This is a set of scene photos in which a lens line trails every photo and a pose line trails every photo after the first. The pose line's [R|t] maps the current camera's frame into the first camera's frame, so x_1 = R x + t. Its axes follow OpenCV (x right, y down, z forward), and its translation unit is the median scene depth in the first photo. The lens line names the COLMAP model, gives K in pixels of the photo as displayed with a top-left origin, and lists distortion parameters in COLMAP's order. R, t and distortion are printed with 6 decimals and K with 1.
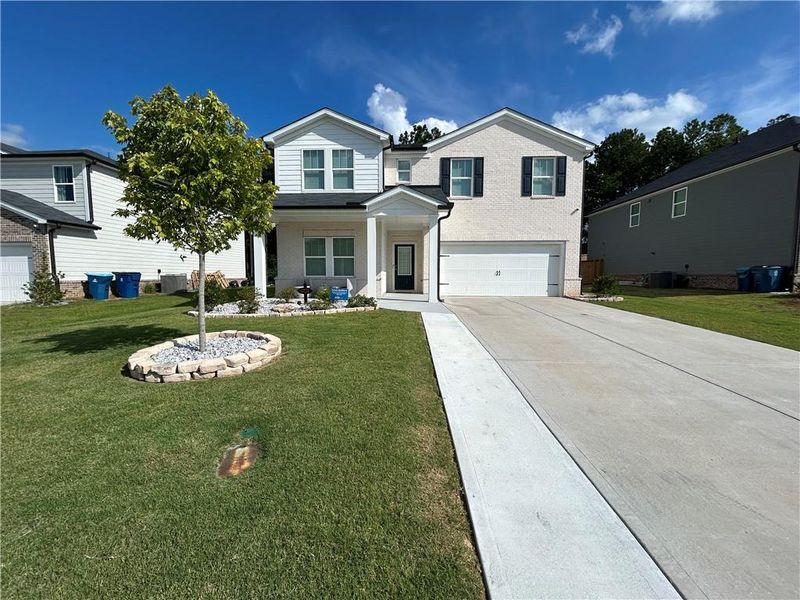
lens RADIAL K [[322.5, 0, 397.4], [0, 322.5, 298.6], [0, 0, 1]] dist [-0.002634, -0.000084]
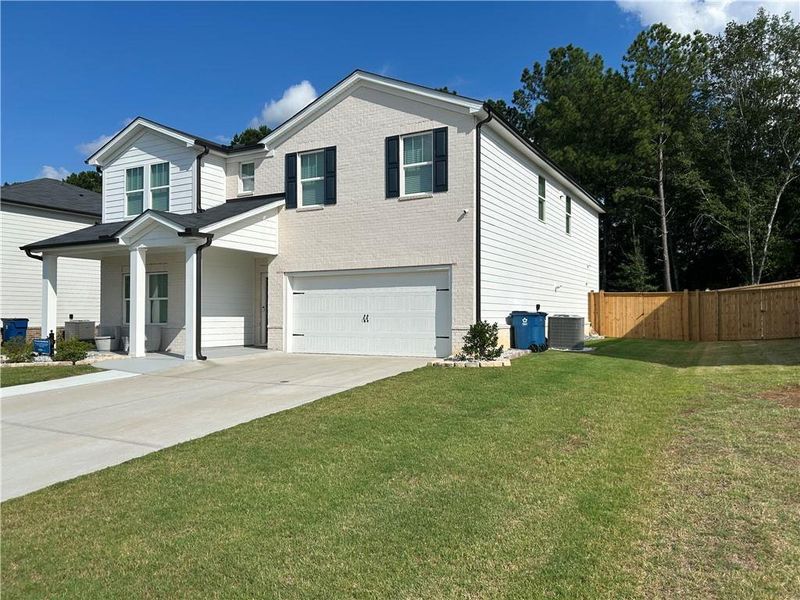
lens RADIAL K [[598.0, 0, 401.3], [0, 598.0, 303.9], [0, 0, 1]] dist [0.104581, -0.175103]
pose [[0.893175, -0.013419, -0.449510, 1.009753], [-0.028965, 0.995763, -0.087279, -0.007486], [0.448776, 0.090975, 0.889001, -0.022411]]
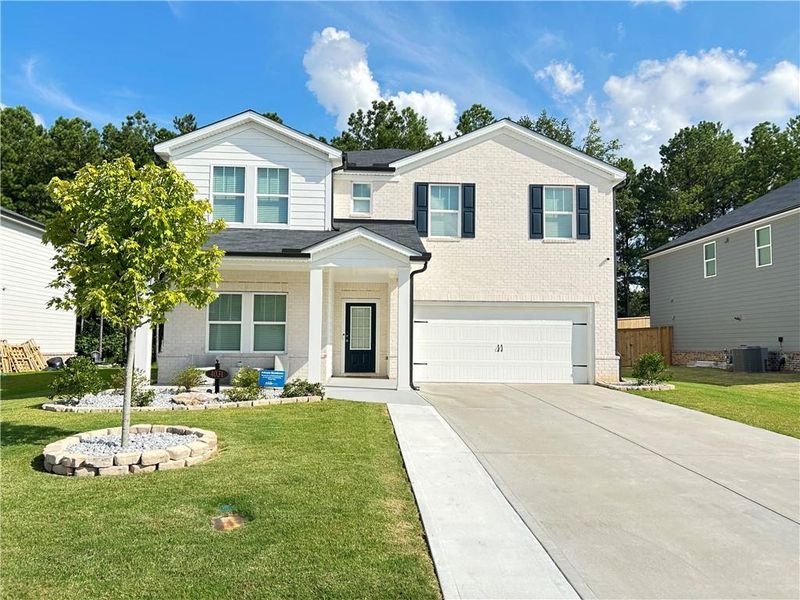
lens RADIAL K [[598.0, 0, 401.3], [0, 598.0, 303.9], [0, 0, 1]] dist [0.104581, -0.175103]
pose [[0.994687, 0.014050, 0.101982, -0.024286], [0.000716, 0.989675, -0.143326, 0.009955], [-0.102943, 0.142637, 0.984407, -0.253143]]
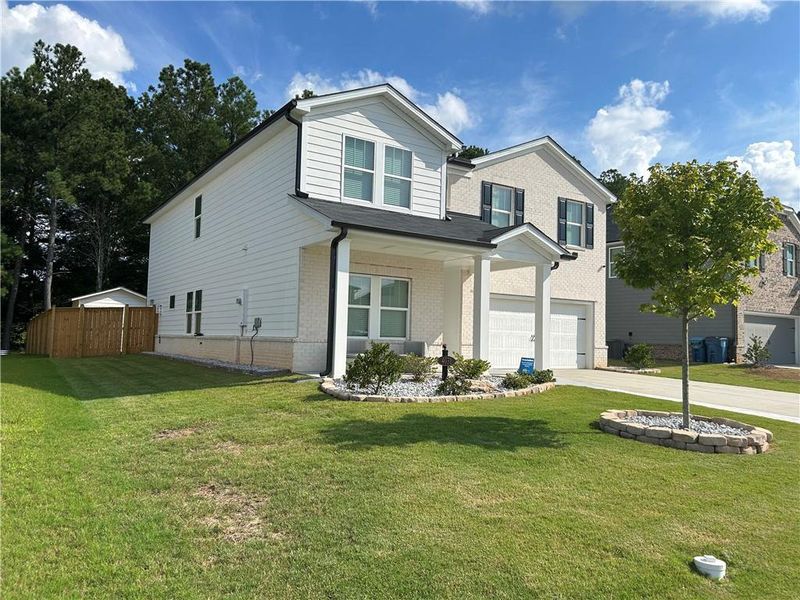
lens RADIAL K [[598.0, 0, 401.3], [0, 598.0, 303.9], [0, 0, 1]] dist [0.104581, -0.175103]
pose [[0.810573, 0.053472, 0.583191, -0.863669], [0.019185, 0.992864, -0.117698, 0.002006], [-0.585323, 0.106592, 0.803763, 0.033037]]
